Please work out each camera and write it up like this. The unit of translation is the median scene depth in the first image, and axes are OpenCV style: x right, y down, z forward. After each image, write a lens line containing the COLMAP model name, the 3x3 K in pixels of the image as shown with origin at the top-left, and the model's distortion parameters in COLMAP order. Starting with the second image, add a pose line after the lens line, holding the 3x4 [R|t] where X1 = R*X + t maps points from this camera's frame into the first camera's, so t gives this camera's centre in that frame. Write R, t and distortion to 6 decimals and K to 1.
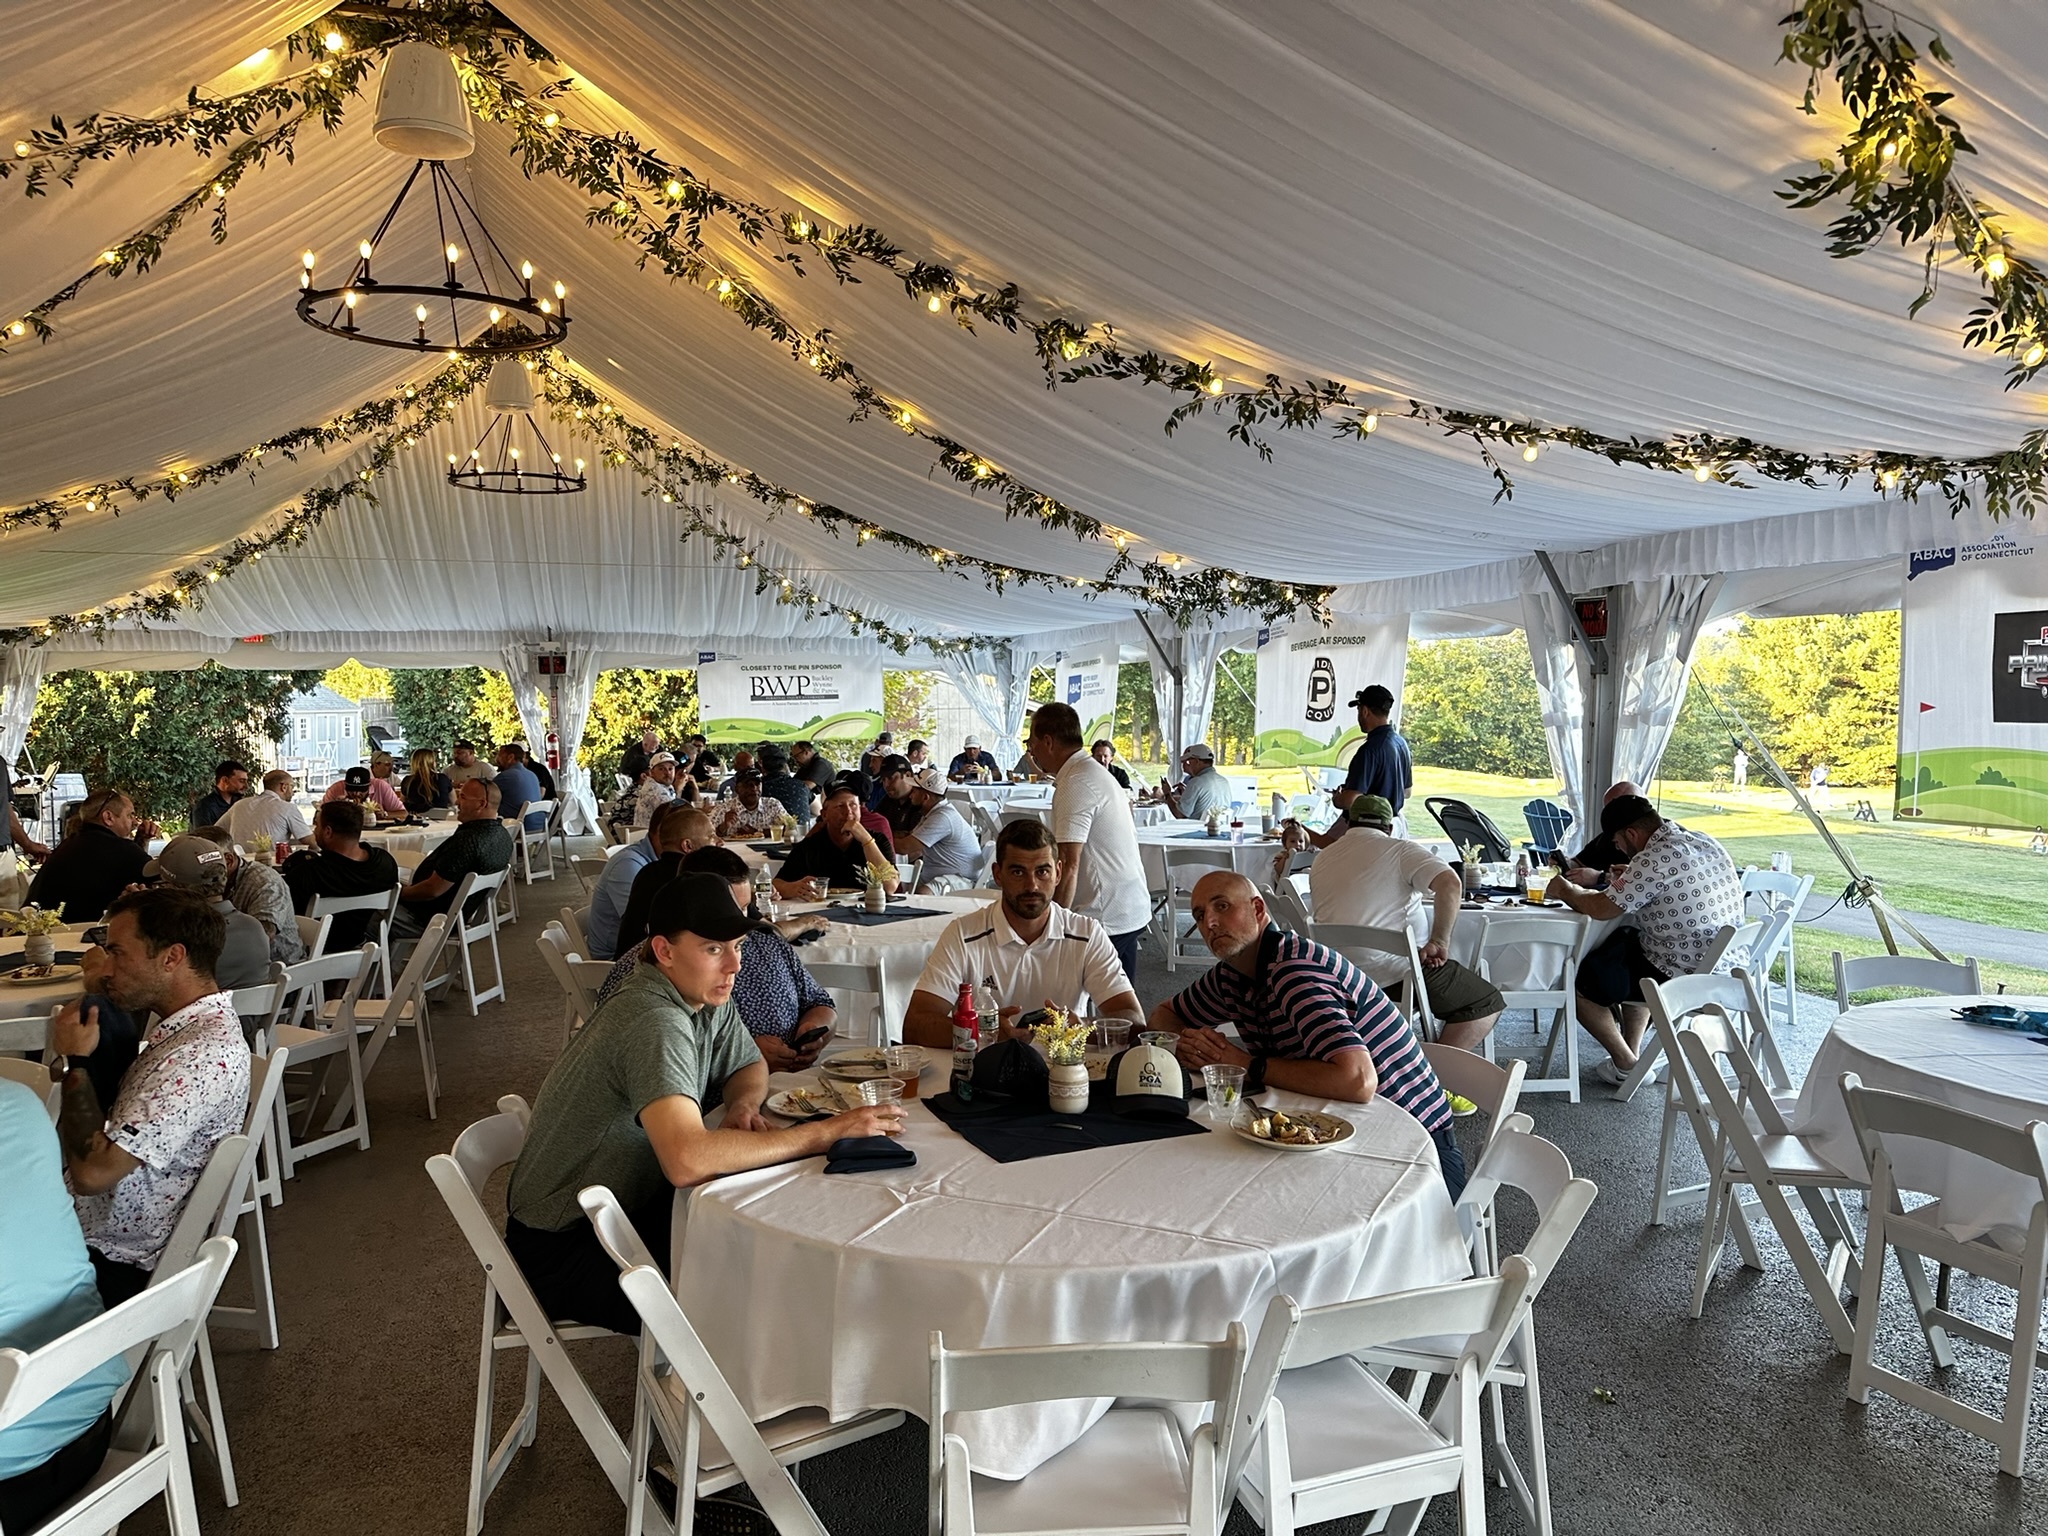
lens RADIAL K [[1419.5, 0, 1032.9], [0, 1419.5, 777.2], [0, 0, 1]] dist [0.070293, -0.079110]
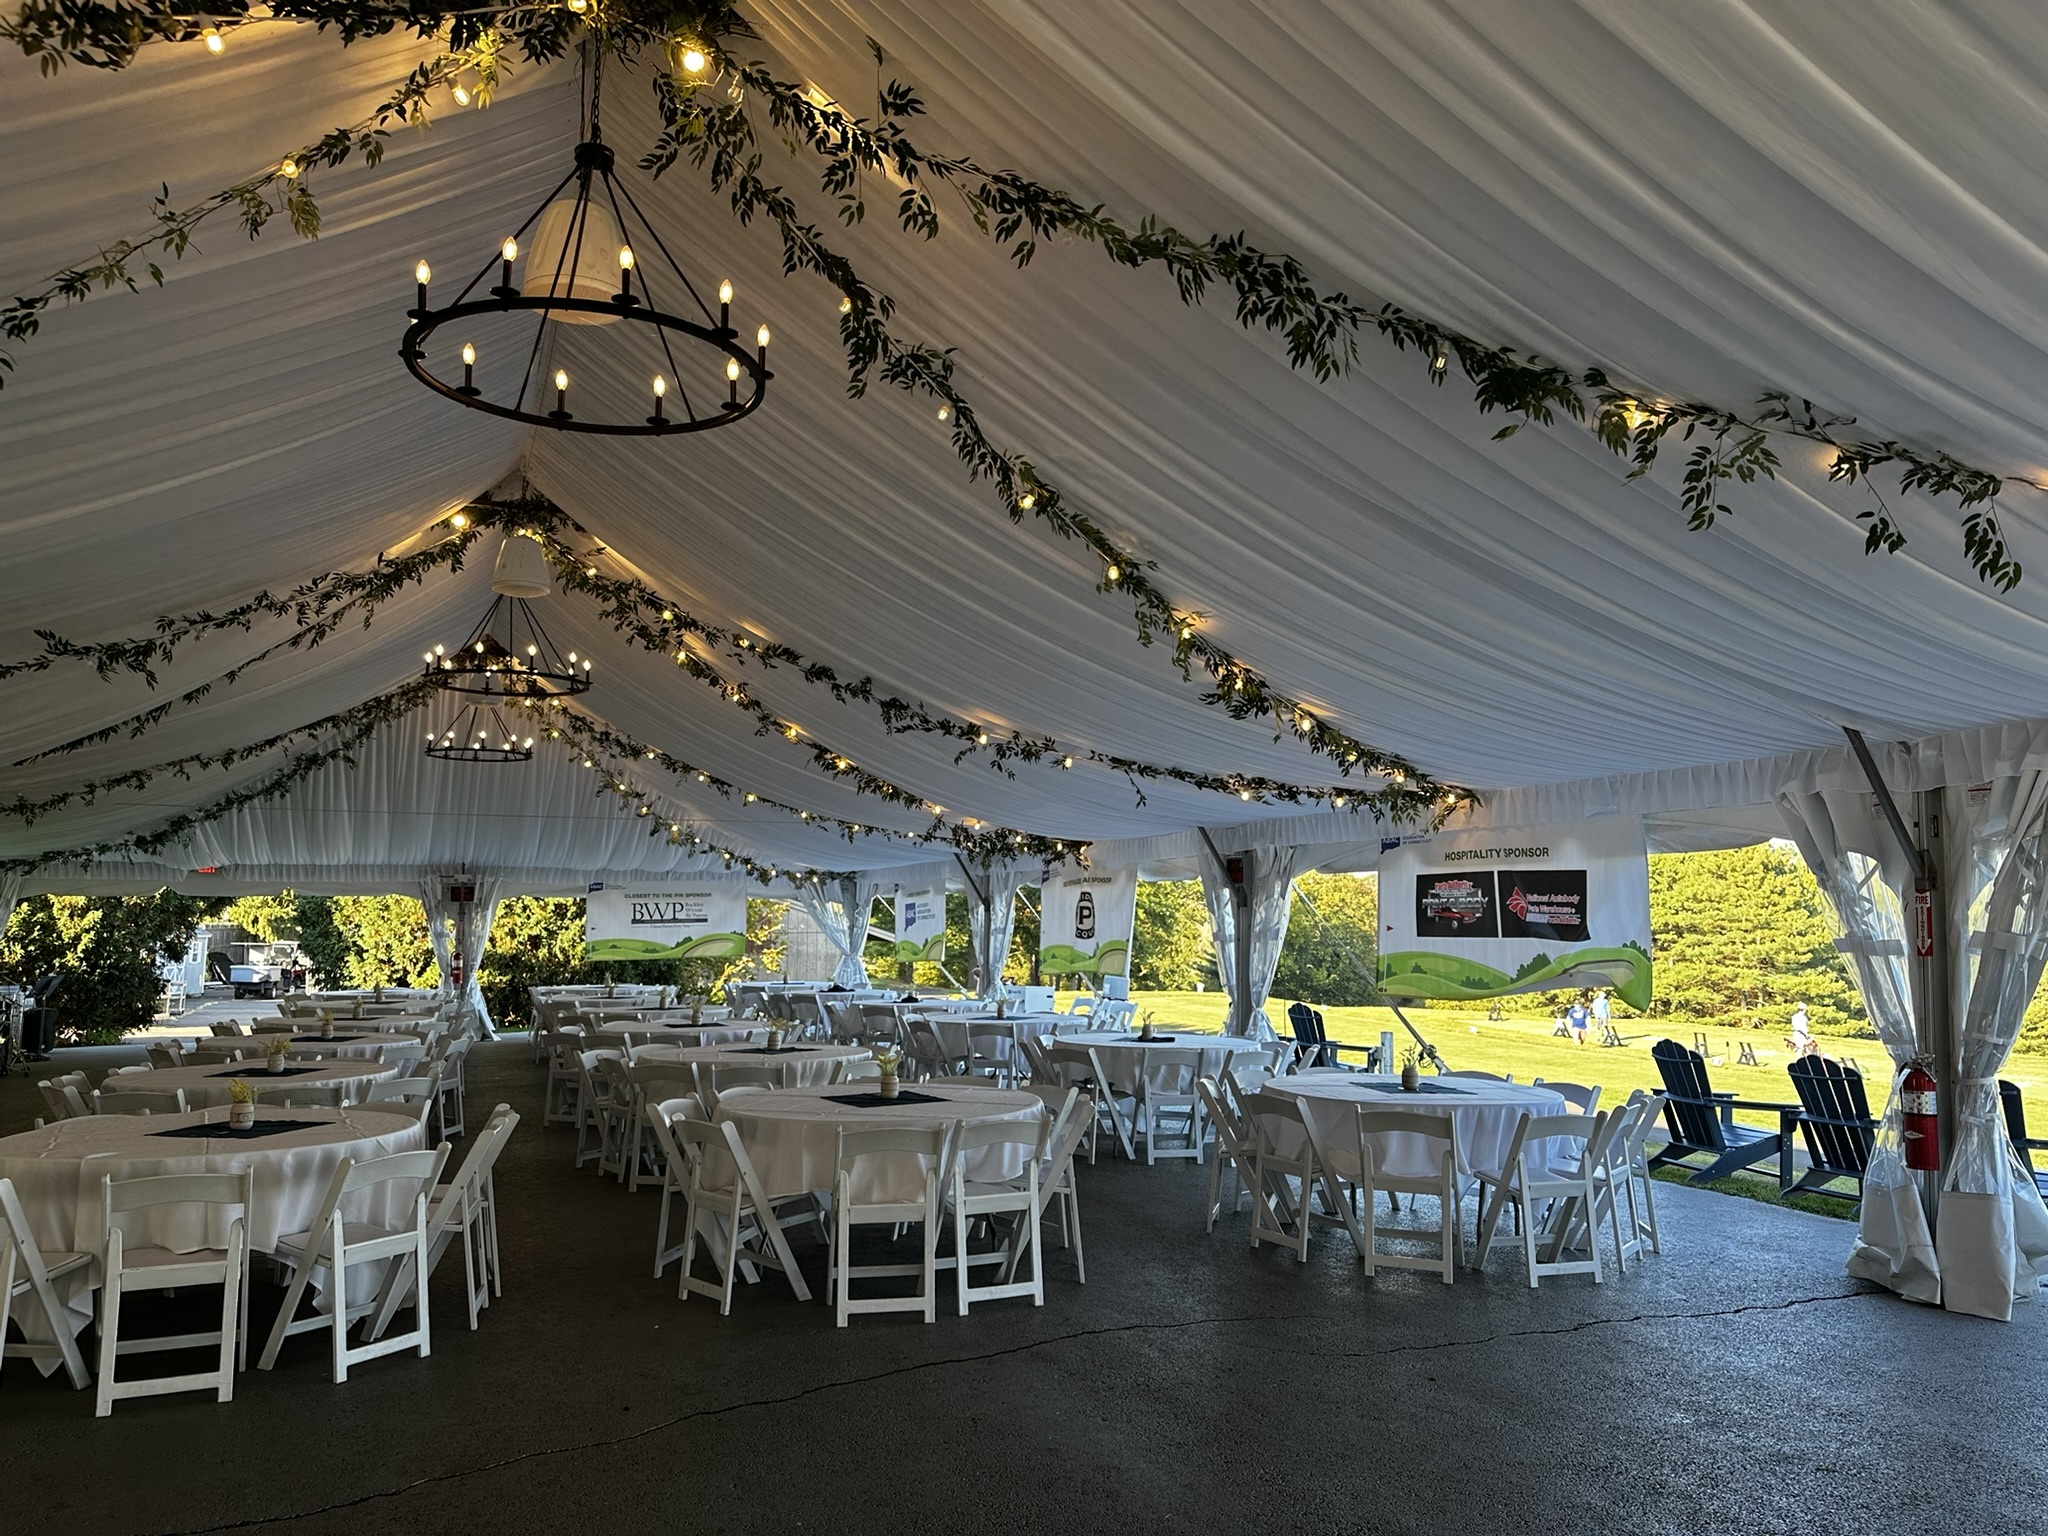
lens RADIAL K [[1419.5, 0, 1013.6], [0, 1419.5, 764.0], [0, 0, 1]] dist [0.070293, -0.079110]
pose [[0.995010, 0.018543, 0.098034, -0.002653], [-0.001606, 0.985428, -0.170088, 0.029753], [-0.099759, 0.169082, 0.980540, -0.397252]]
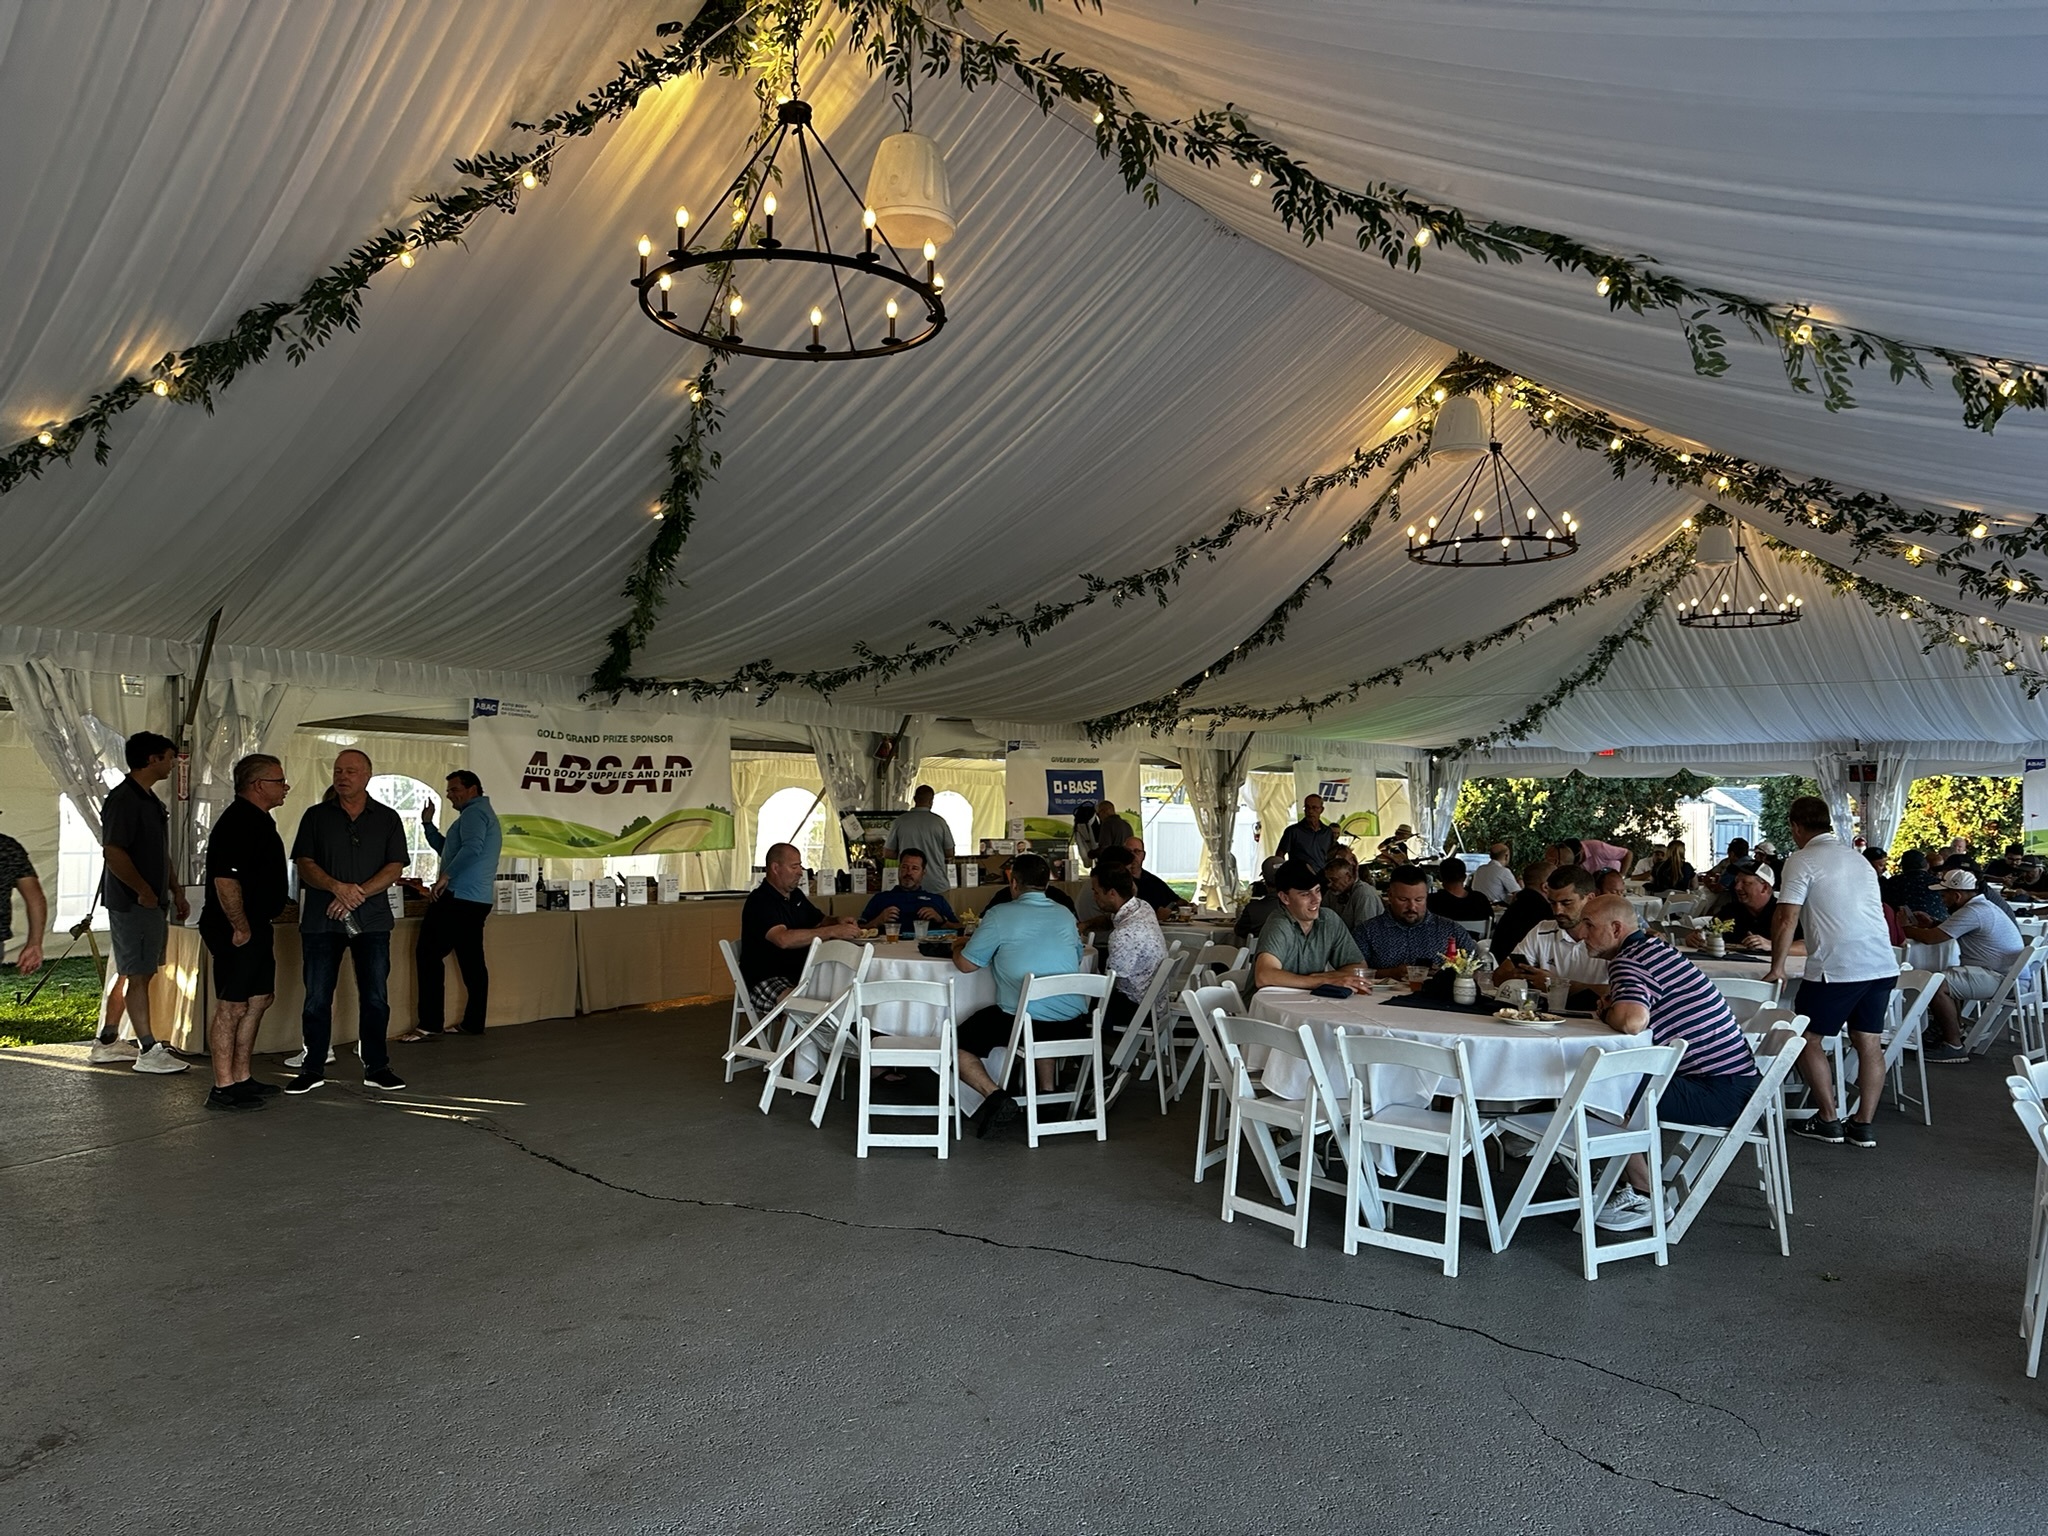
lens RADIAL K [[1419.5, 0, 1032.7], [0, 1419.5, 774.3], [0, 0, 1]] dist [0.070293, -0.079110]
pose [[0.543978, -0.000969, -0.839099, 0.395372], [-0.065557, 0.996894, -0.043652, 0.016067], [0.836534, 0.078754, 0.542225, -0.153941]]
